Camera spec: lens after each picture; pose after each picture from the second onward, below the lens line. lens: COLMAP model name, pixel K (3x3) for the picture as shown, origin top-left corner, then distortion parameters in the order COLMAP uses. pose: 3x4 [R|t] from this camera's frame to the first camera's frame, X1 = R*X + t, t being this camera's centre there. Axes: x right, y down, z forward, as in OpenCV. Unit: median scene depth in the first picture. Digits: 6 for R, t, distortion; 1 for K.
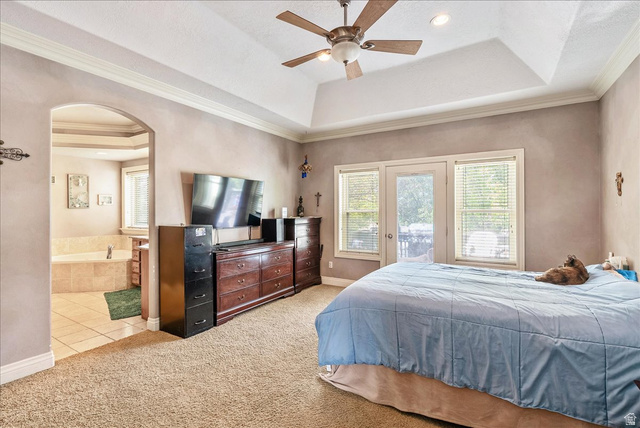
lens RADIAL K [[293.6, 0, 323.8], [0, 293.6, 213.5], [0, 0, 1]] dist [-0.000884, 0.000111]
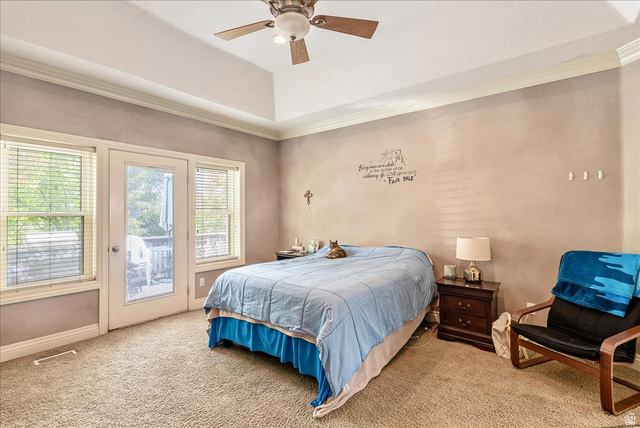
lens RADIAL K [[293.6, 0, 321.8], [0, 293.6, 210.6], [0, 0, 1]] dist [-0.000884, 0.000111]
pose [[0.153634, 0.012322, 0.988051, -0.543666], [0.004759, 0.999901, -0.013210, -0.004399], [-0.988116, 0.006731, 0.153561, 0.564469]]
